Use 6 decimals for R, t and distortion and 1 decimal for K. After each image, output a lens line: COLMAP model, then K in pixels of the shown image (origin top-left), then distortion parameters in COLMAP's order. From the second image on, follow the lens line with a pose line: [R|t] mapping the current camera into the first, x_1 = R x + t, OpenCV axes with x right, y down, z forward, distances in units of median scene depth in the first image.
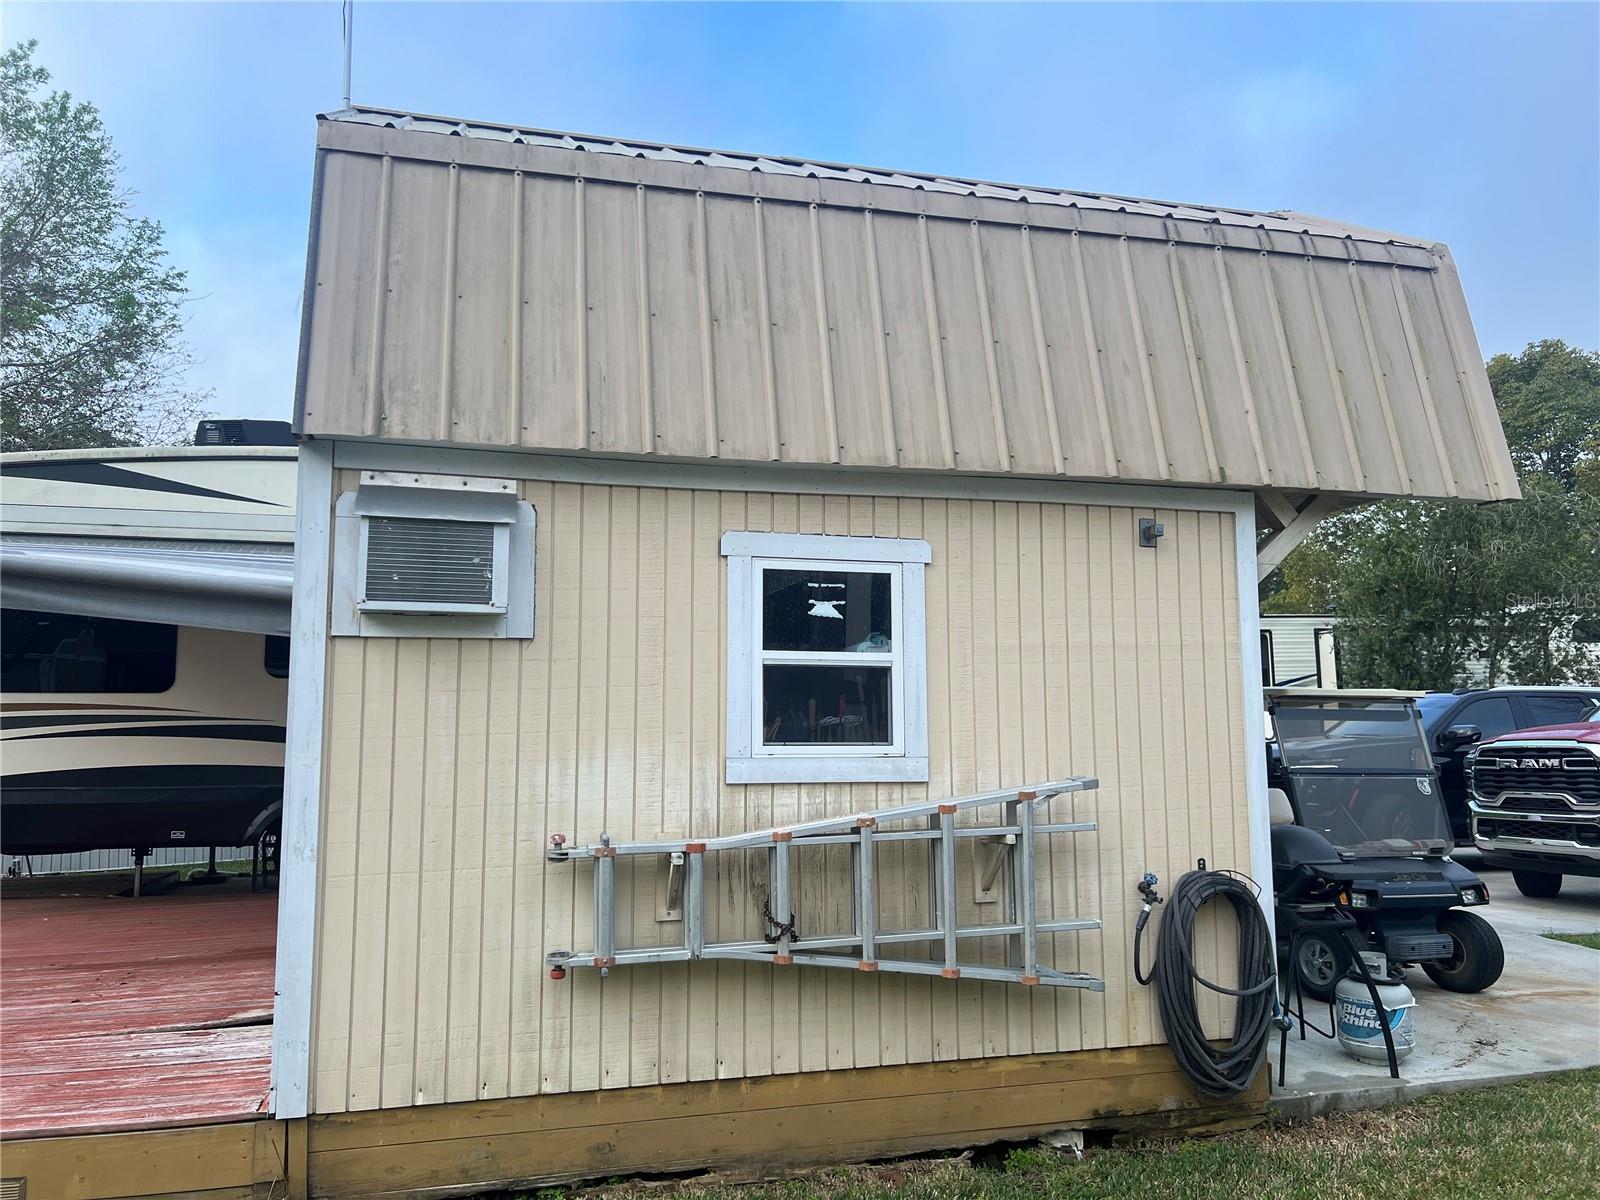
lens RADIAL K [[1227.3, 0, 801.3], [0, 1227.3, 592.0], [0, 0, 1]] dist [0.074137, -0.093578]
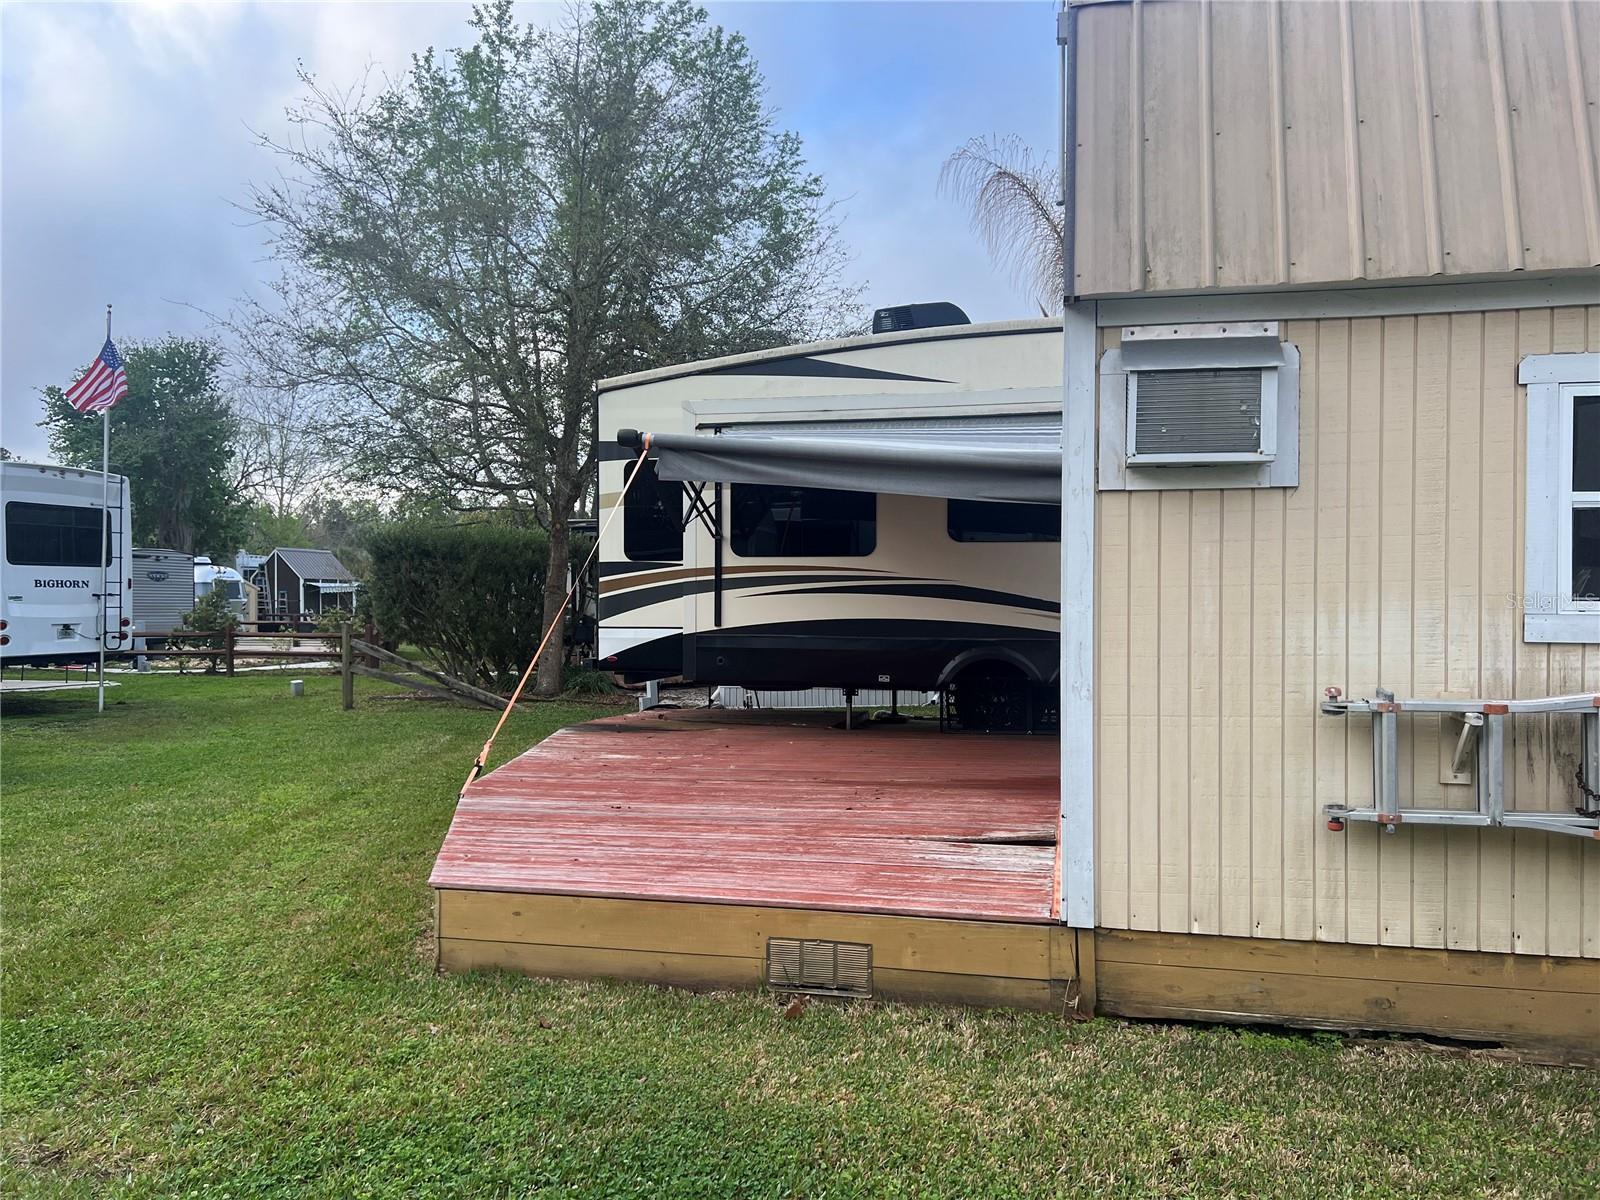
lens RADIAL K [[1222.1, 0, 800.0], [0, 1222.1, 600.0], [0, 0, 1]] dist [0.070141, -0.078662]
pose [[0.881579, 0.007222, -0.471982, -0.106037], [0.046972, 0.993578, 0.102939, 0.008280], [0.469694, -0.112919, 0.875578, -0.039679]]
